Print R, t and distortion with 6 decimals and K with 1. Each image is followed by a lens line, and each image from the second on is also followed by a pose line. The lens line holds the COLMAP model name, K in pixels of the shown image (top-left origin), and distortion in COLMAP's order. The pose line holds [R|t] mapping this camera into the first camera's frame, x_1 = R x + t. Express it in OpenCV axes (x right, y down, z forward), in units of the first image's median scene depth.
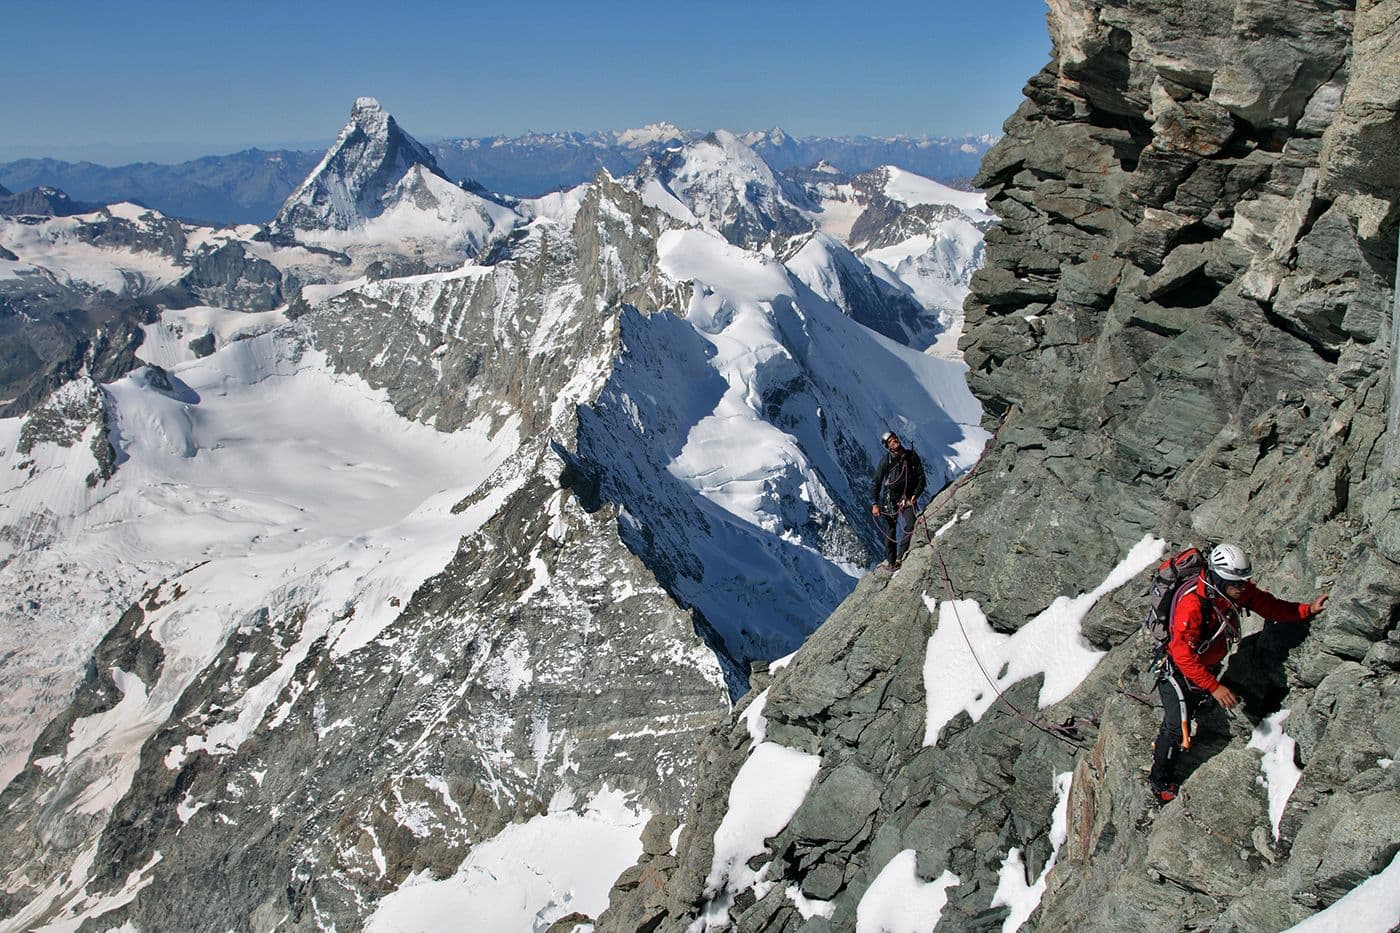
lens RADIAL K [[1575.1, 0, 700.0], [0, 1575.1, 466.5], [0, 0, 1]] dist [-0.127501, 0.101546]
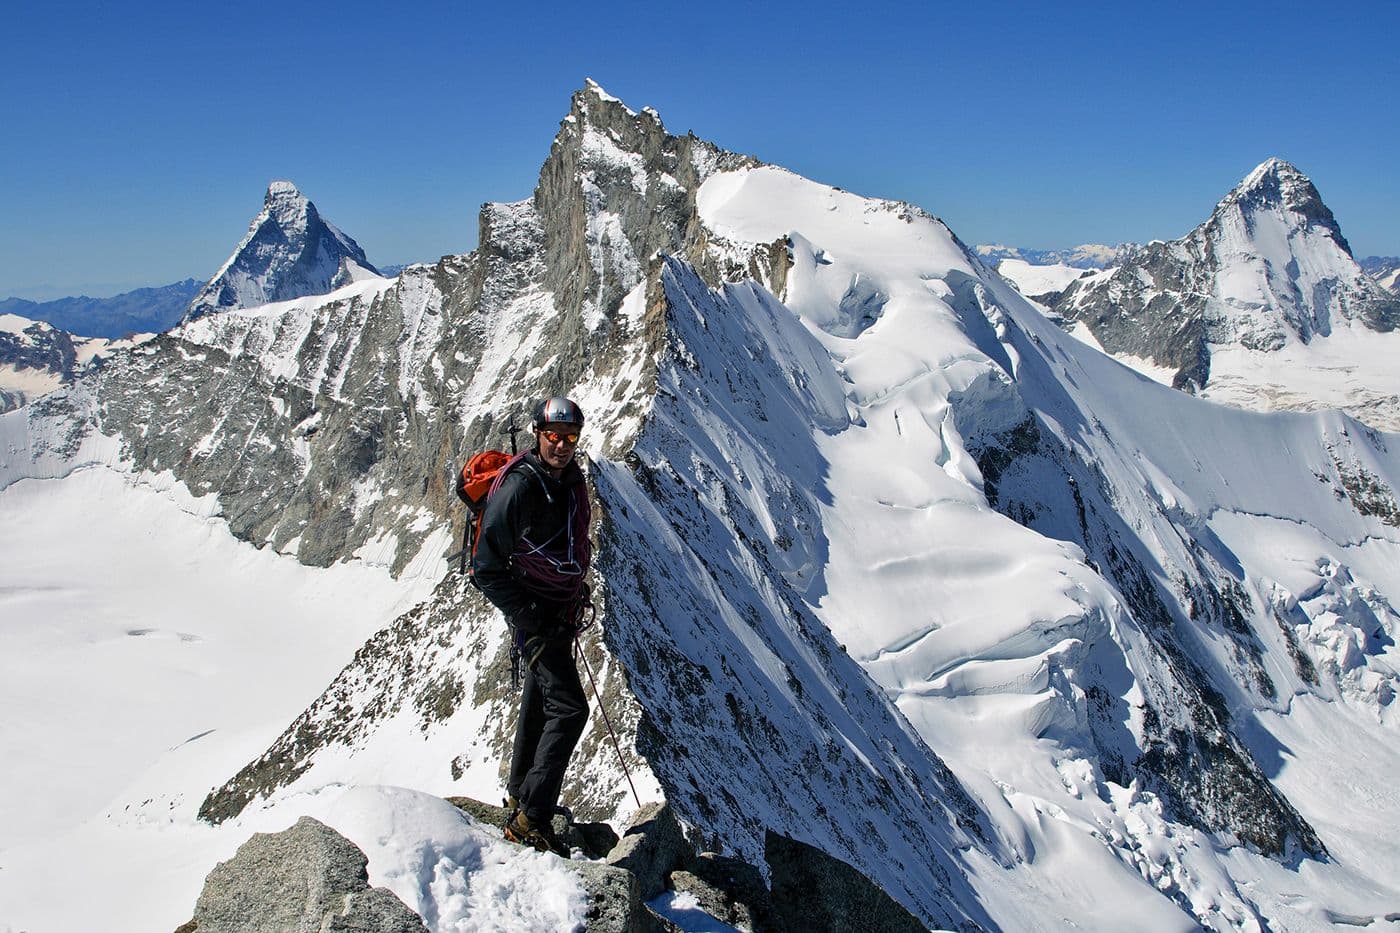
lens RADIAL K [[1575.1, 0, 700.0], [0, 1575.1, 466.5], [0, 0, 1]] dist [-0.127501, 0.101546]
pose [[0.998908, -0.035892, 0.029918, -0.041881], [0.038157, 0.996150, -0.078926, -0.008348], [-0.026970, 0.079981, 0.996431, 0.441589]]
